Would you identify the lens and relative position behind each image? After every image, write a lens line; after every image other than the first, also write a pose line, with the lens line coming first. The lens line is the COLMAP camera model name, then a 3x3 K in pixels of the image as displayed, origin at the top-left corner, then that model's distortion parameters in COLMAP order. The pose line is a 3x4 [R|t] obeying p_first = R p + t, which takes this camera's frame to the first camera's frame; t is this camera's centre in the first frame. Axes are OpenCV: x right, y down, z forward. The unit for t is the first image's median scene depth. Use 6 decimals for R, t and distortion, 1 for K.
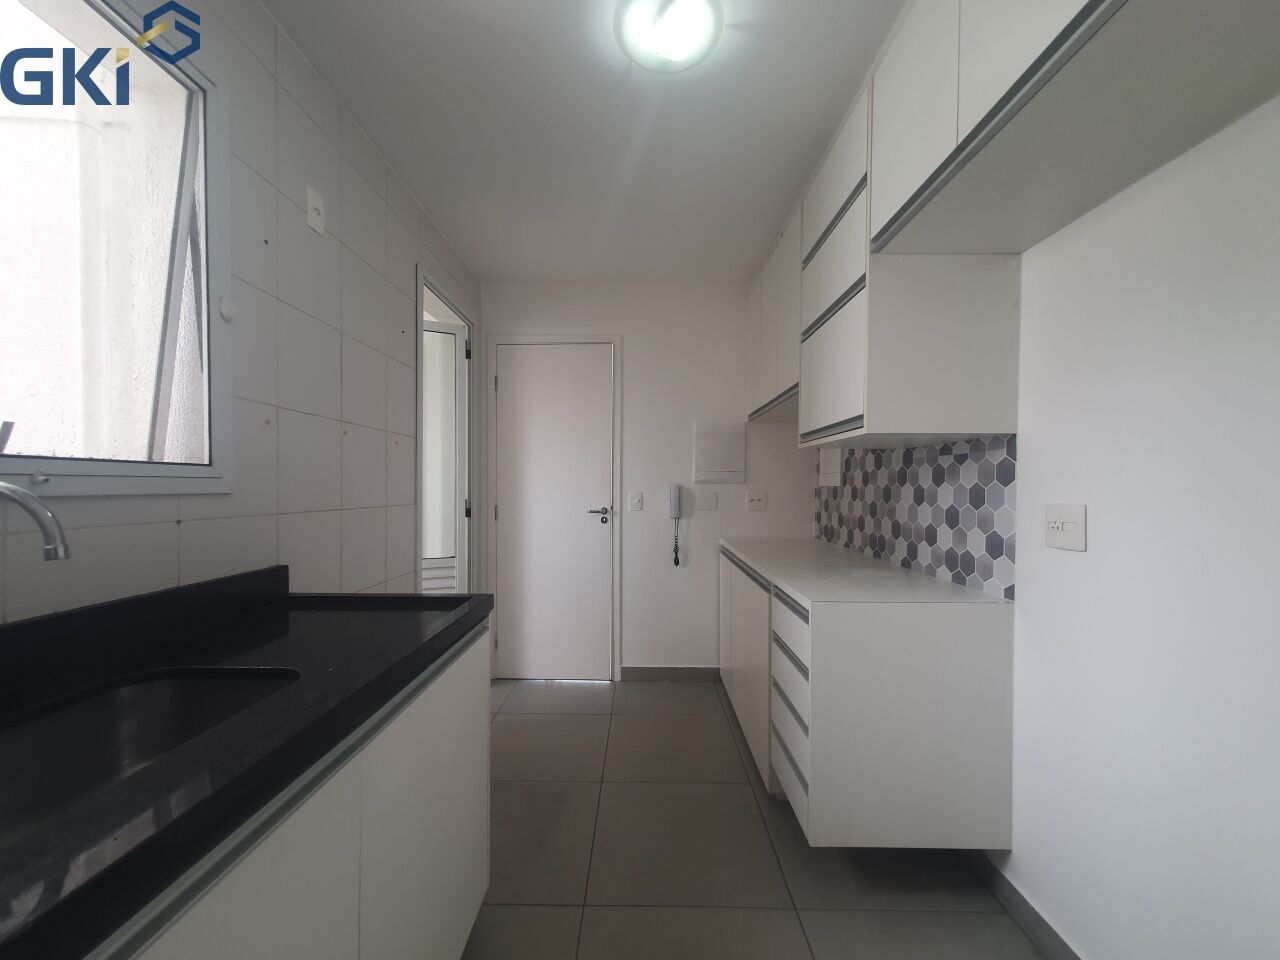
lens RADIAL K [[506.1, 0, 640.8], [0, 506.1, 493.6], [0, 0, 1]] dist [0.005834, 0.000061]
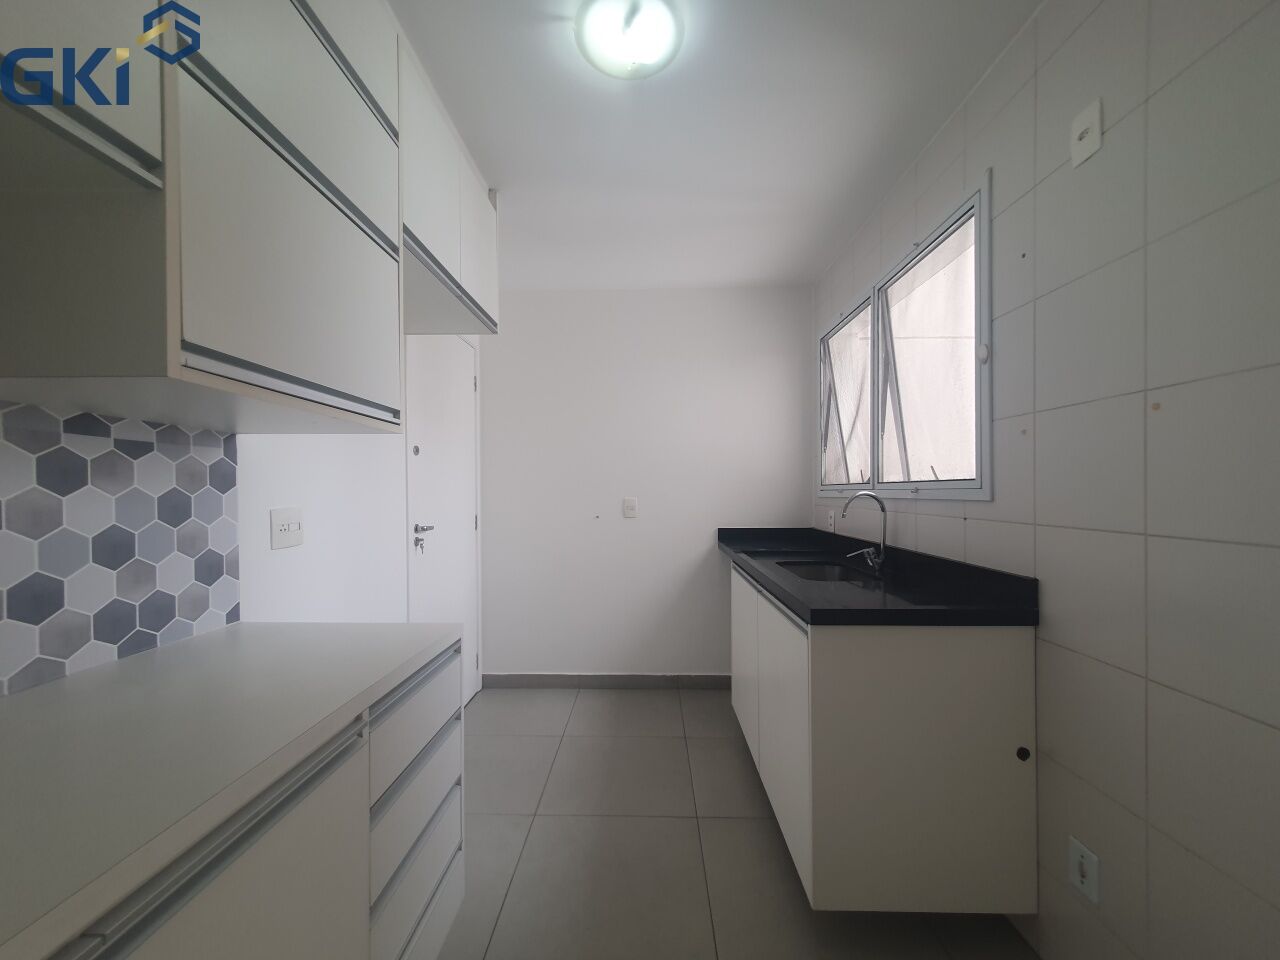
lens RADIAL K [[506.1, 0, 640.8], [0, 506.1, 493.6], [0, 0, 1]] dist [0.005834, 0.000061]
pose [[-0.999965, -0.003221, 0.007758, 0.018223], [-0.003068, 0.999803, 0.019635, -0.030179], [-0.007819, 0.019611, -0.999777, 1.731185]]
